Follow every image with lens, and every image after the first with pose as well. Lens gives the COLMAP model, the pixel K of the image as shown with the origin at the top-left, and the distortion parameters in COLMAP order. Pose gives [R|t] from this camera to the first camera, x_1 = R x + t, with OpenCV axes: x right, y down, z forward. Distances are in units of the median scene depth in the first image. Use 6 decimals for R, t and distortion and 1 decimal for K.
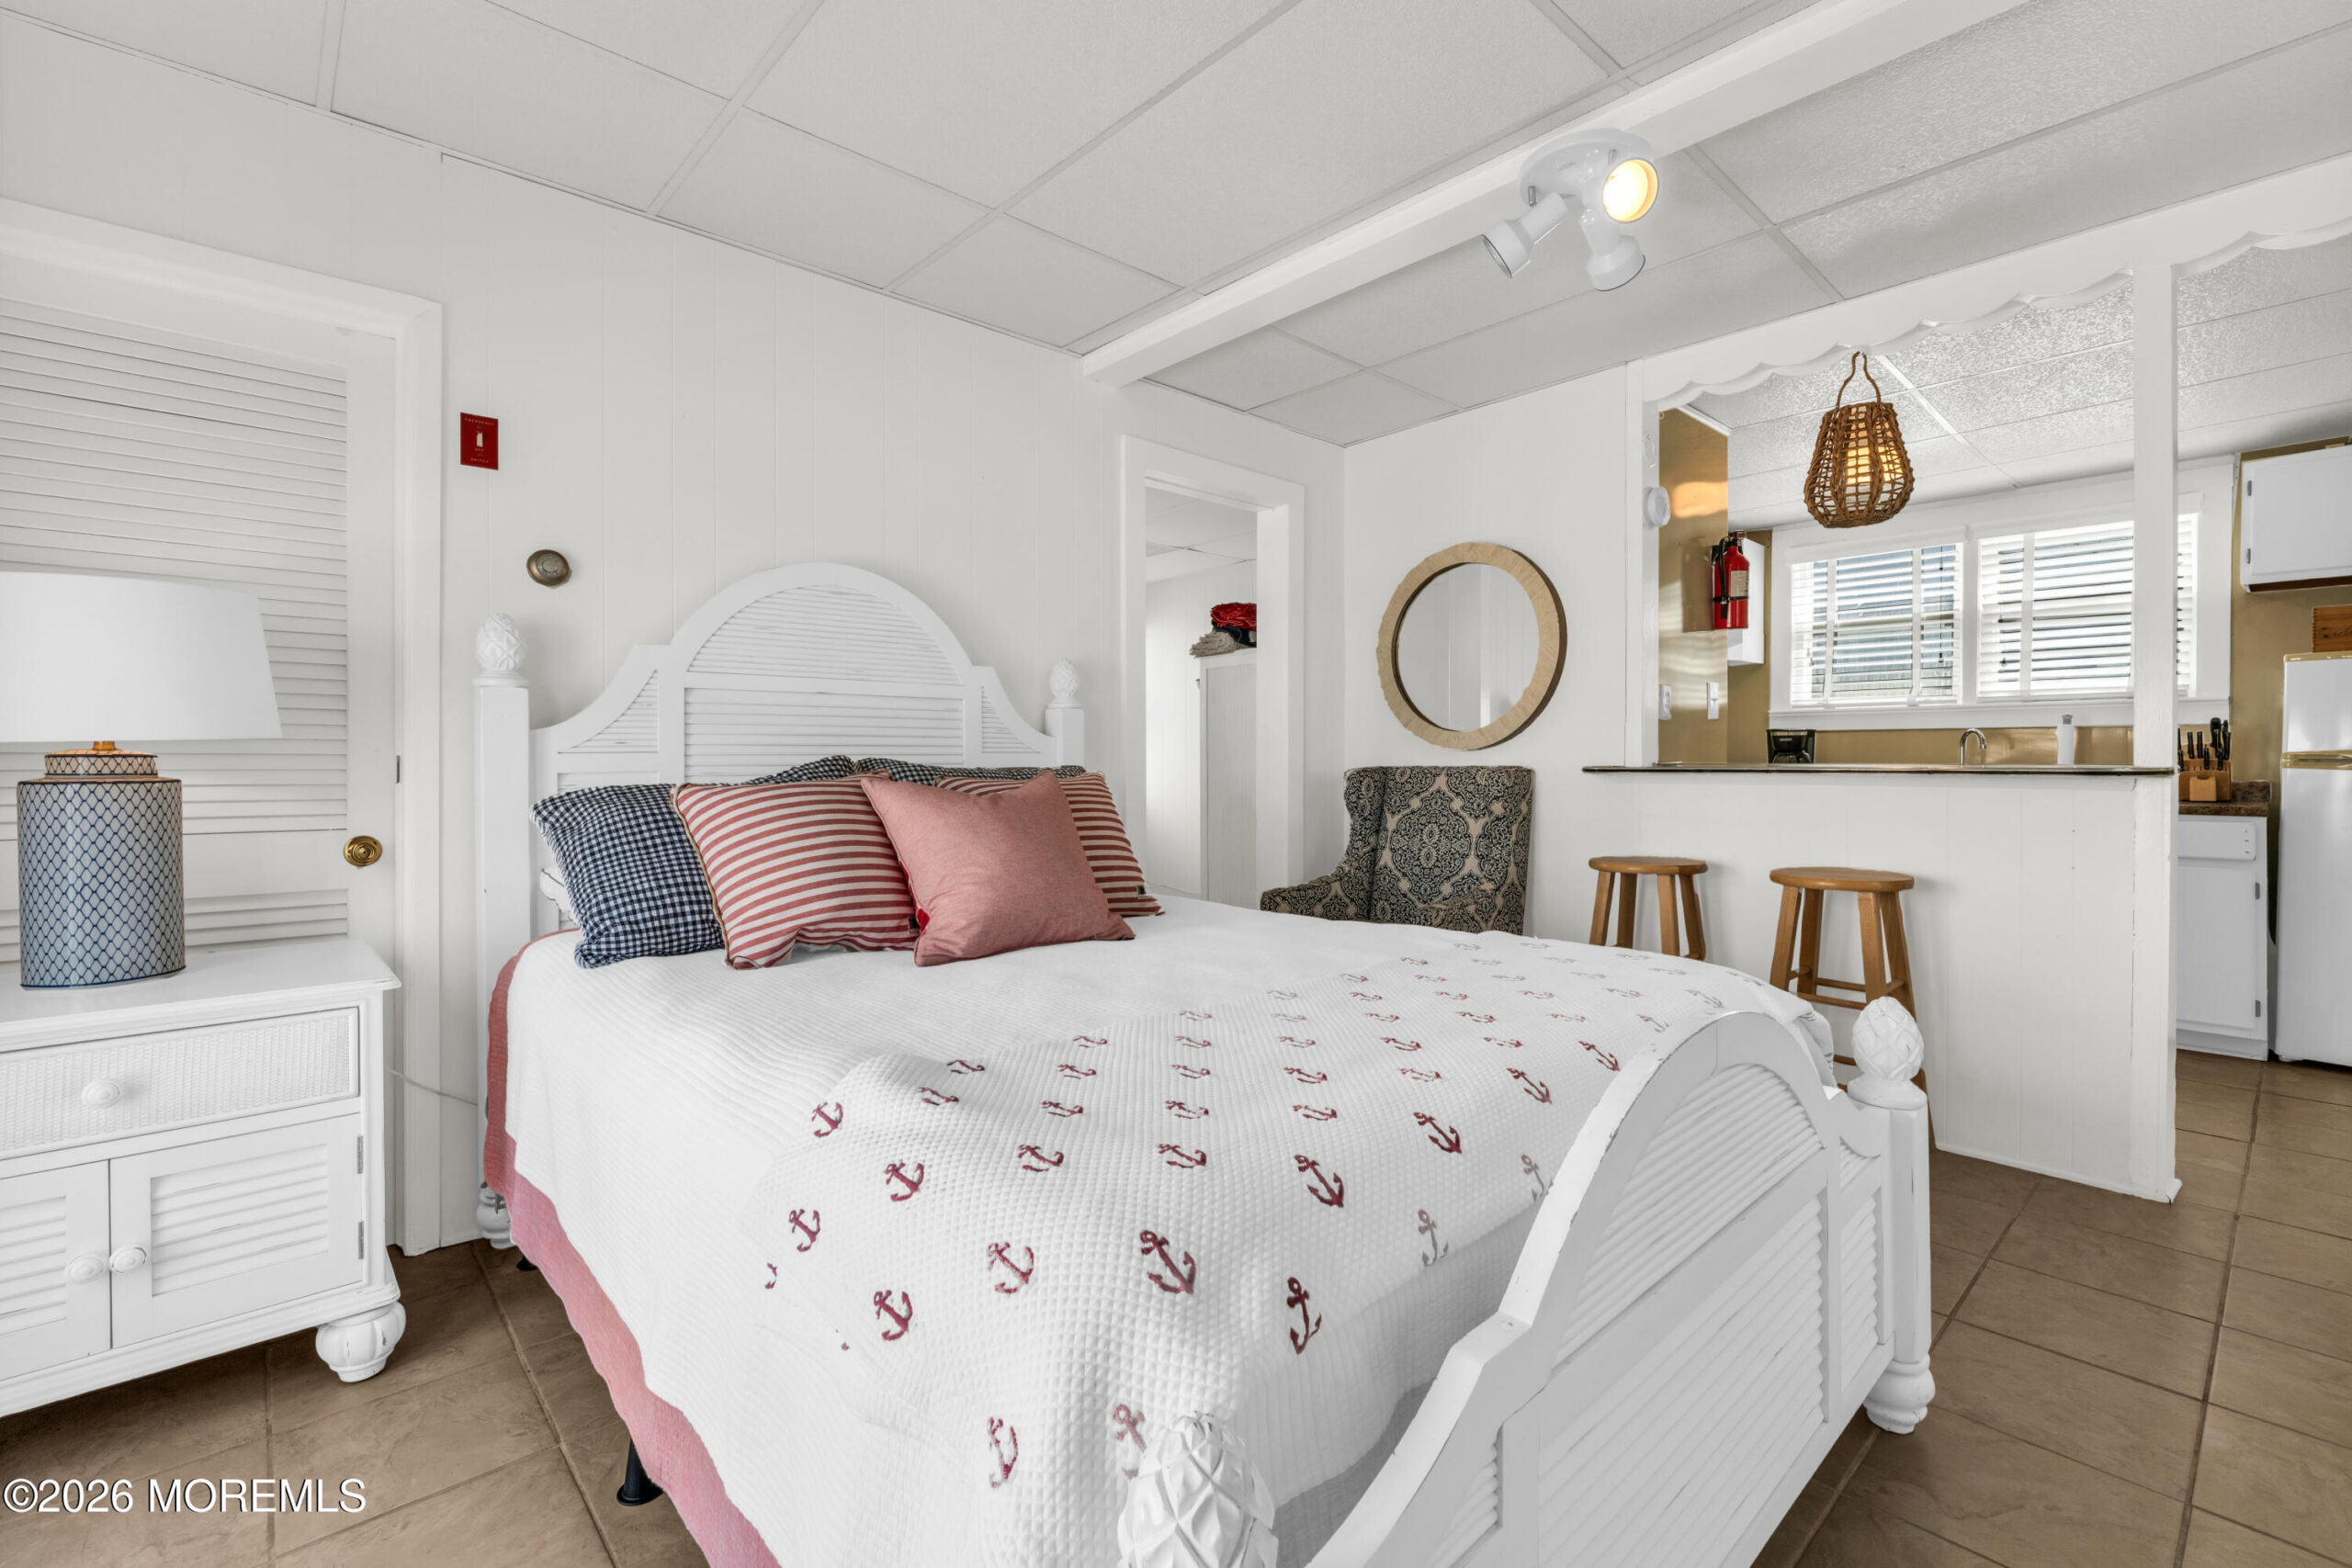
lens RADIAL K [[1064.2, 0, 1141.9], [0, 1064.2, 790.1], [0, 0, 1]] dist [-0.003577, 0.001958]
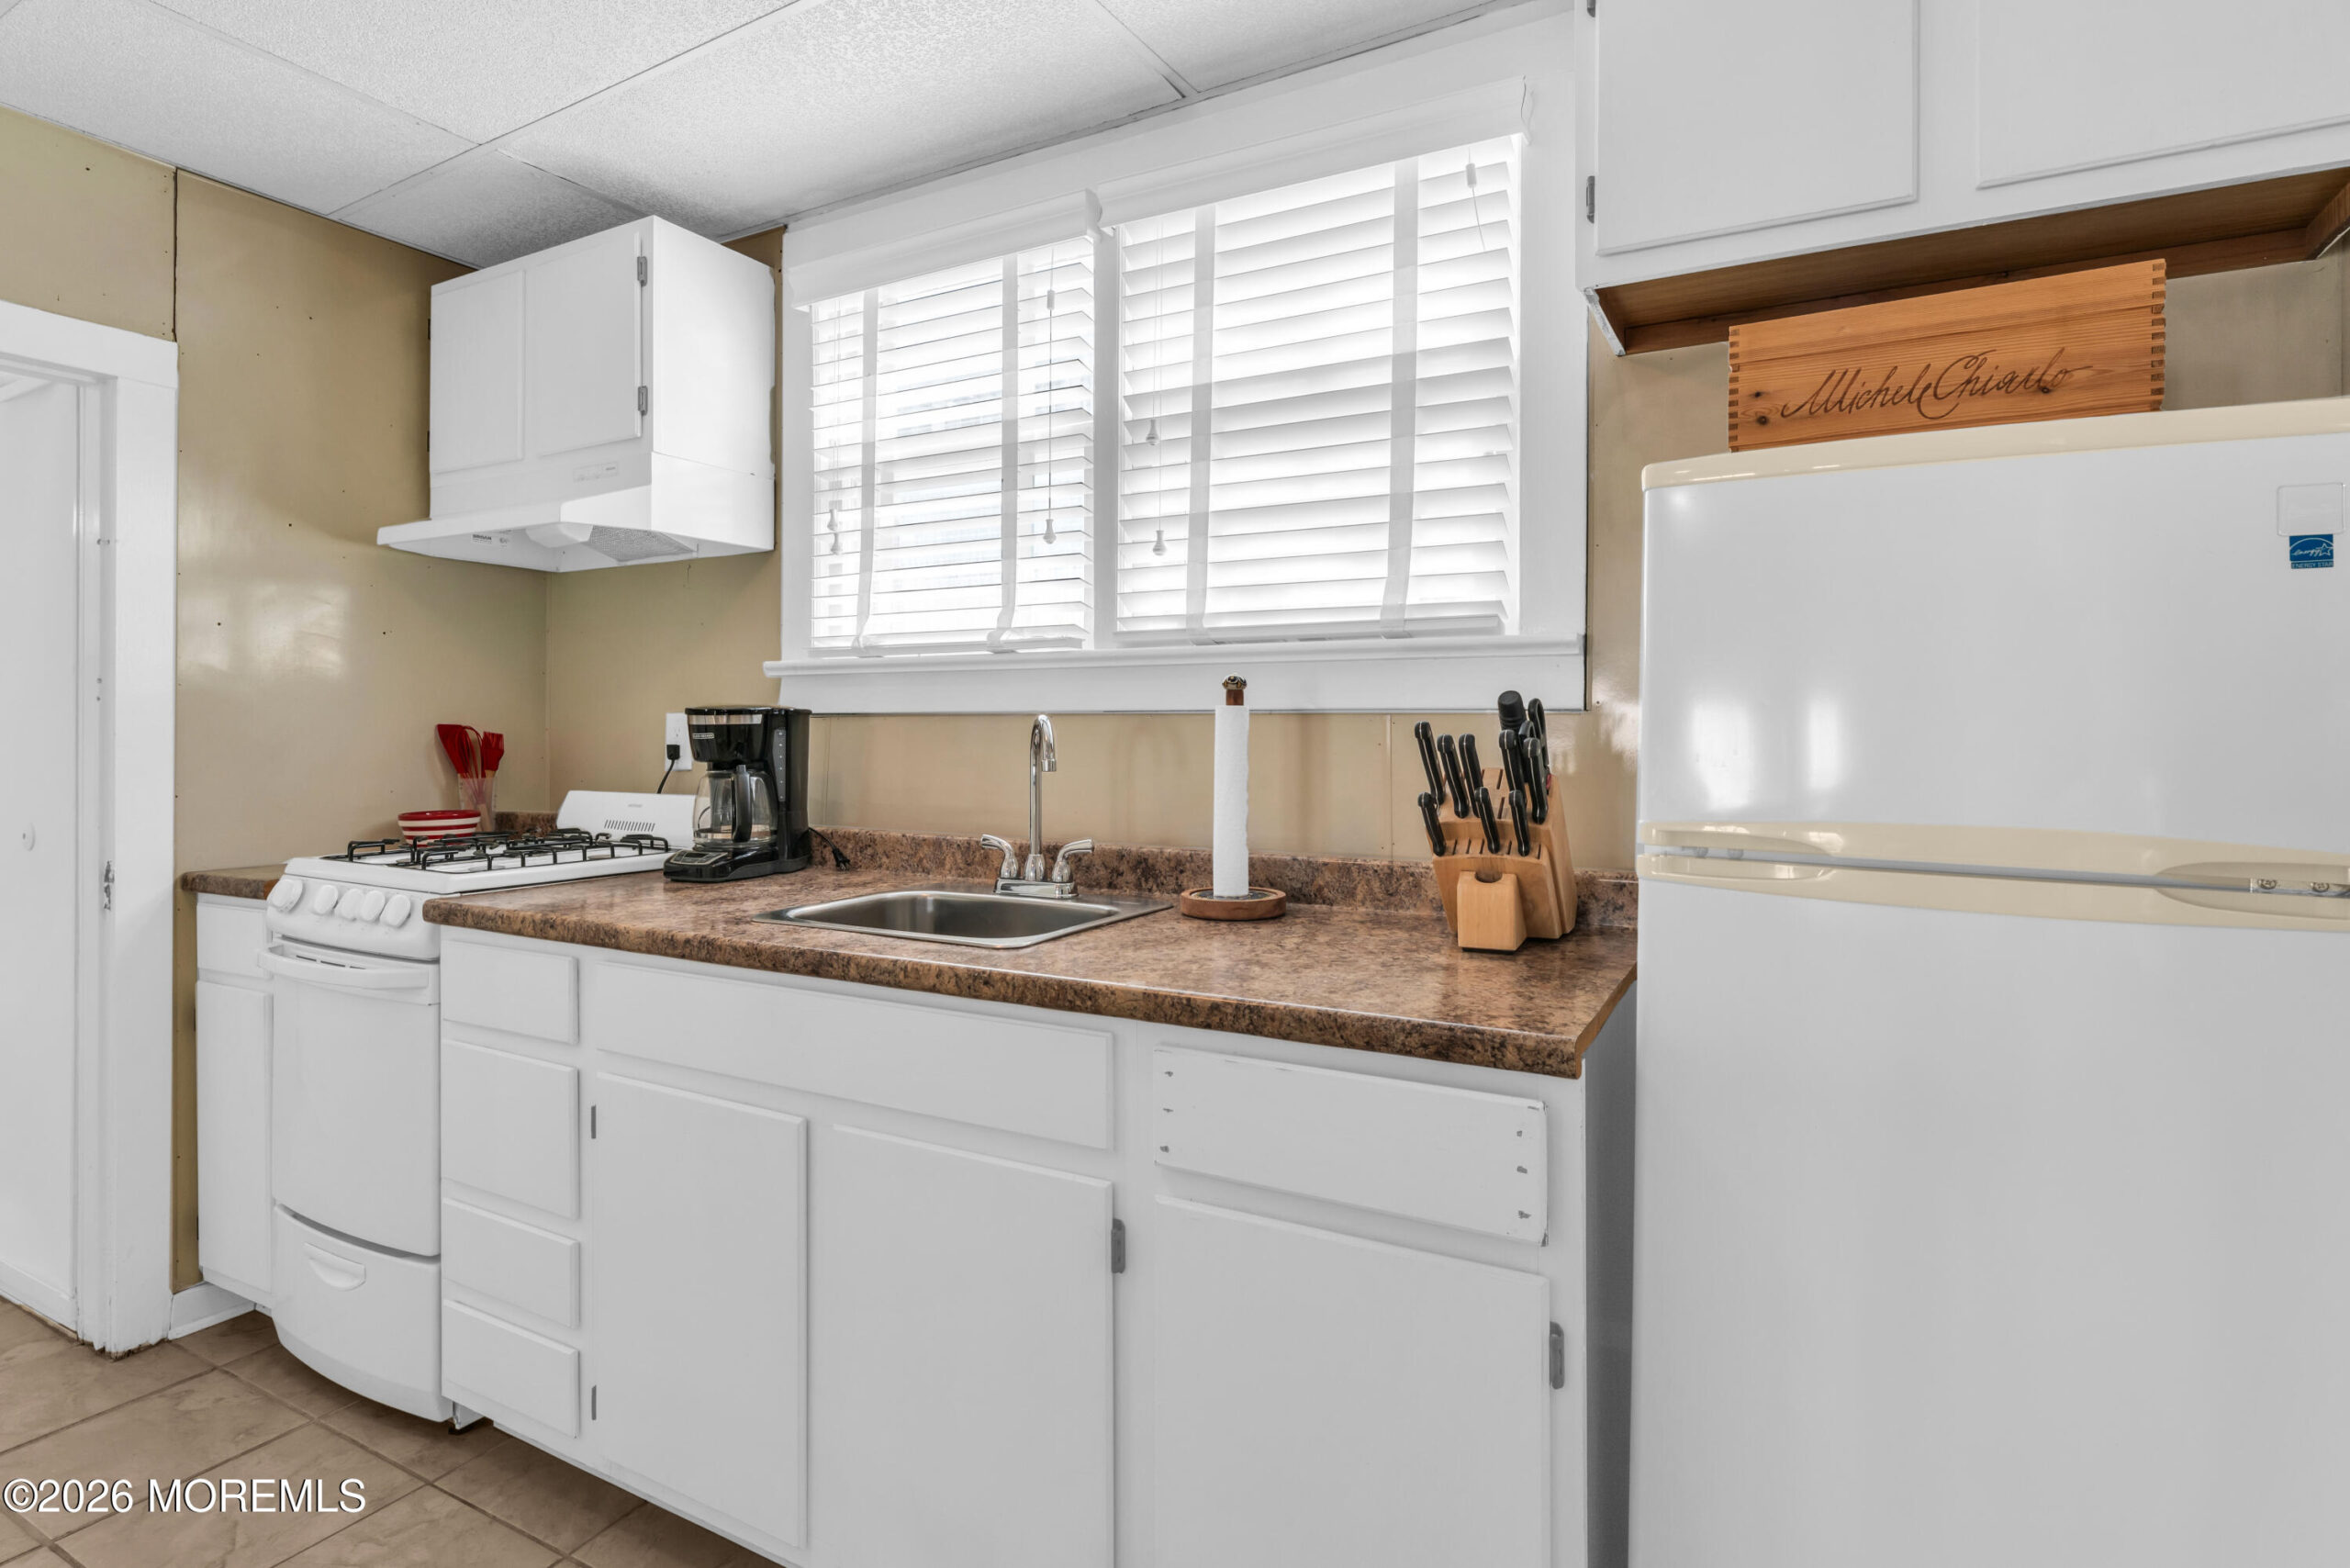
lens RADIAL K [[1141.2, 0, 1205.5], [0, 1141.2, 746.8], [0, 0, 1]] dist [0.003852, -0.000610]
pose [[0.945494, -0.001073, 0.325638, 0.810328], [0.004091, 0.999955, -0.008585, -0.048988], [-0.325614, 0.009450, 0.945456, 0.703519]]
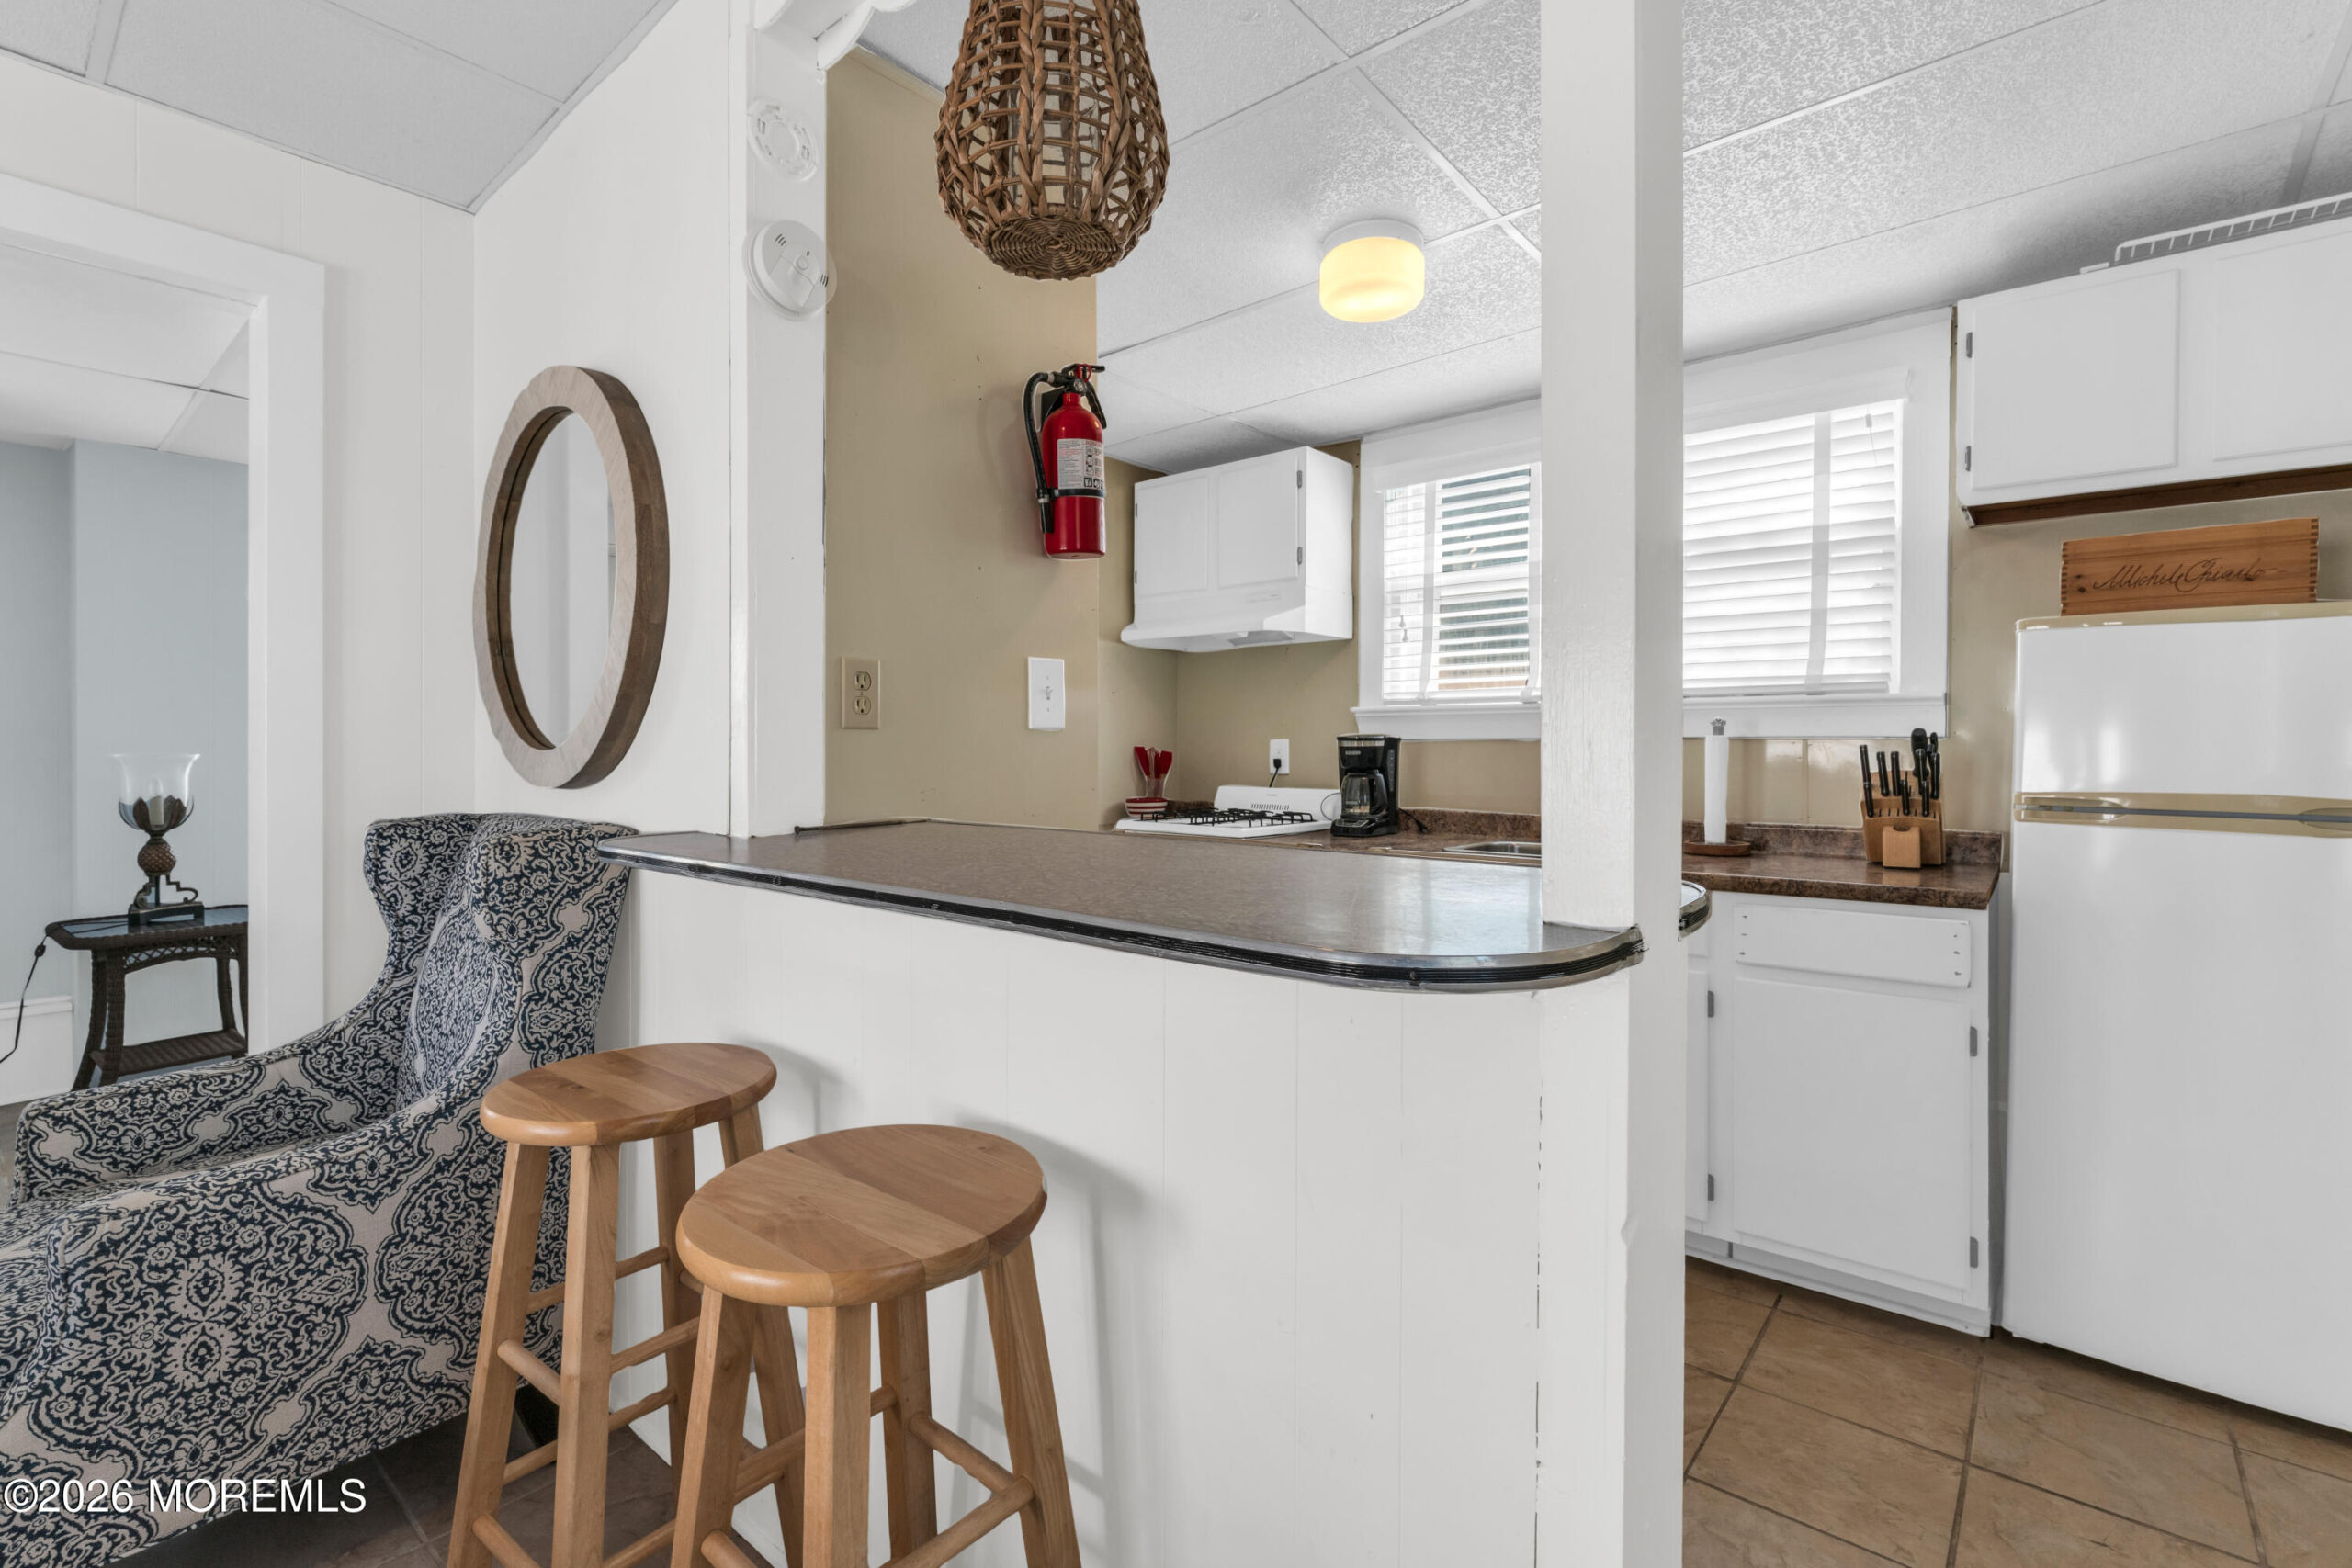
lens RADIAL K [[1064.2, 0, 1166.3], [0, 1064.2, 774.2], [0, 0, 1]] dist [-0.003577, 0.001958]
pose [[0.991926, -0.001098, 0.126816, 0.514974], [0.001097, 0.999999, 0.000077, -0.042993], [-0.126816, 0.000063, 0.991926, 0.460868]]
